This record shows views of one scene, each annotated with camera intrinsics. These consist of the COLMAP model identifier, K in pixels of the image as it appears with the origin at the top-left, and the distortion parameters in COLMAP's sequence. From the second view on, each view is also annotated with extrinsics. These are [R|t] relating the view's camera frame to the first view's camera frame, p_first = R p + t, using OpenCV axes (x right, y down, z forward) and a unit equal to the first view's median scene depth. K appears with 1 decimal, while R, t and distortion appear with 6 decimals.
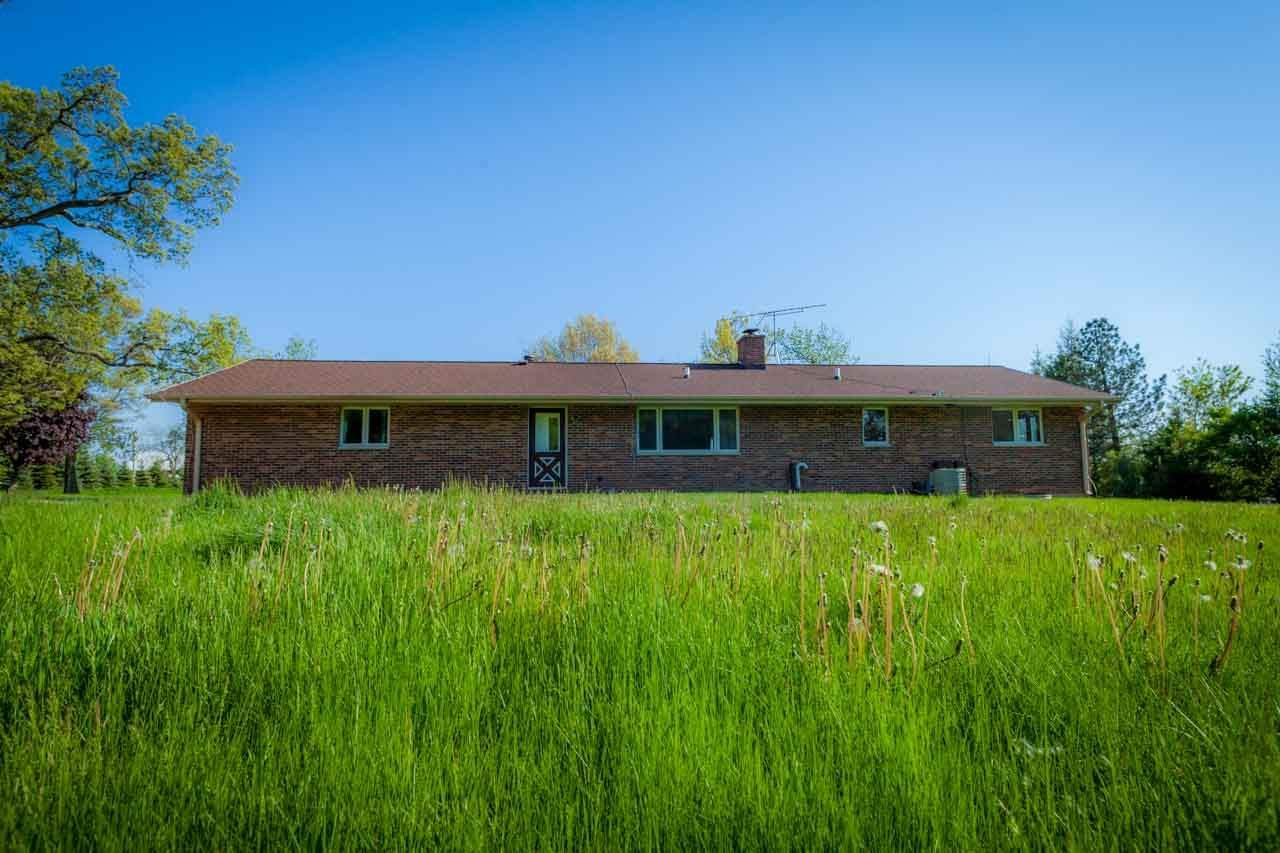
lens RADIAL K [[721.1, 0, 639.4], [0, 721.1, 432.8], [0, 0, 1]] dist [0.017361, 0.000217]
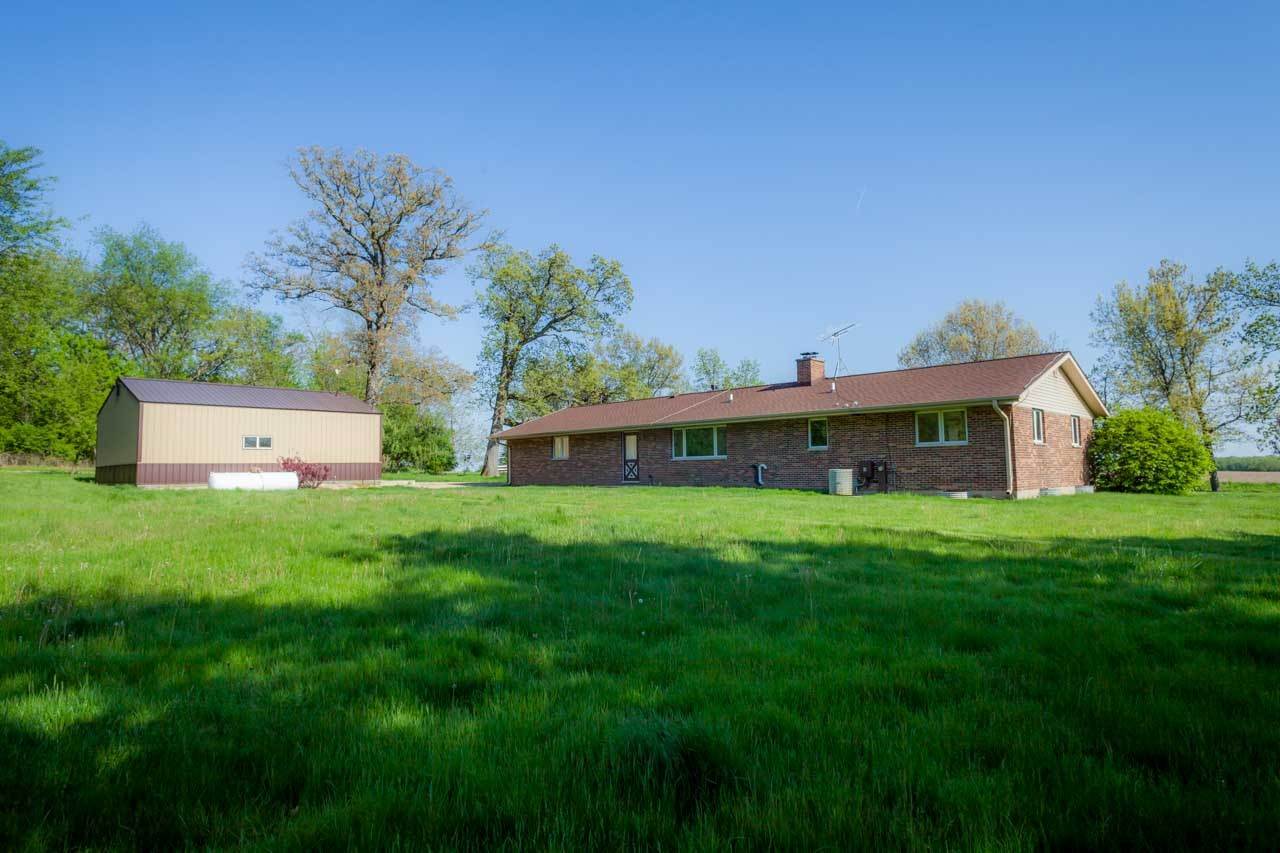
lens RADIAL K [[721.1, 0, 639.4], [0, 721.1, 432.8], [0, 0, 1]] dist [0.017361, 0.000217]
pose [[0.656640, -0.044679, -0.752880, 1.065008], [0.056506, 0.998353, -0.009963, -0.015681], [0.752085, -0.036001, 0.658083, -0.033863]]
